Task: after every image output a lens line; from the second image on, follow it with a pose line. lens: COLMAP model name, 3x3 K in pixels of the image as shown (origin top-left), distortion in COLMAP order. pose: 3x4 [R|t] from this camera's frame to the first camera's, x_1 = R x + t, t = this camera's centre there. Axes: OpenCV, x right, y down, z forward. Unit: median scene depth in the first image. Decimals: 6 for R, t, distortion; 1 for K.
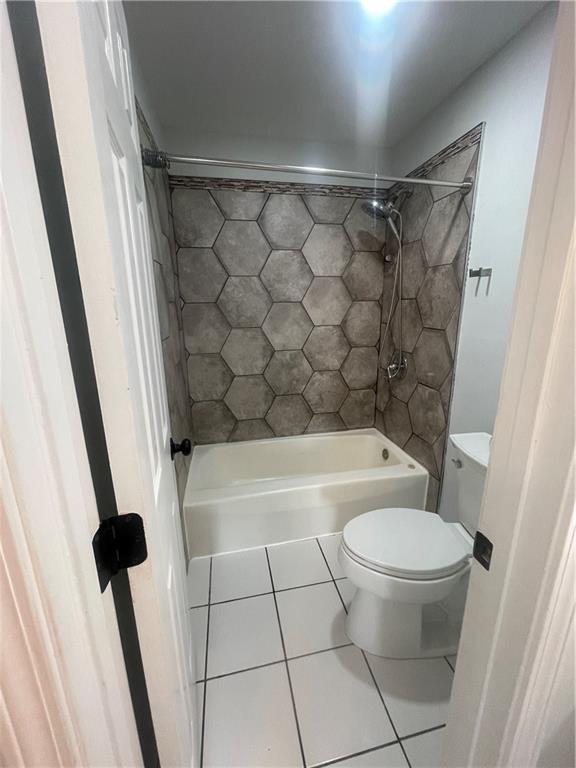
lens RADIAL K [[309.6, 0, 289.9], [0, 309.6, 380.7], [0, 0, 1]] dist [-0.002861, 0.000848]
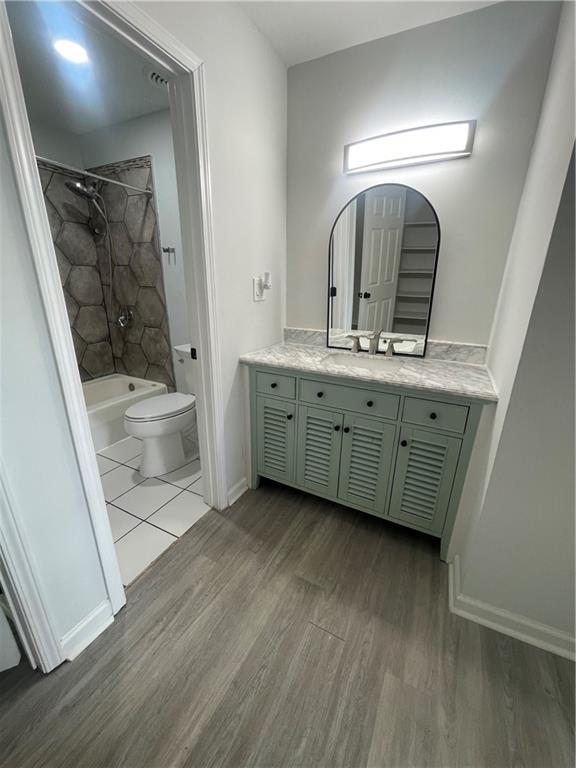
lens RADIAL K [[309.6, 0, 286.8], [0, 309.6, 381.5], [0, 0, 1]] dist [-0.002861, 0.000848]
pose [[0.638455, -0.222416, 0.736822, -0.274039], [0.163872, 0.974667, 0.152217, 0.144476], [-0.752012, 0.023561, 0.658728, -0.421679]]
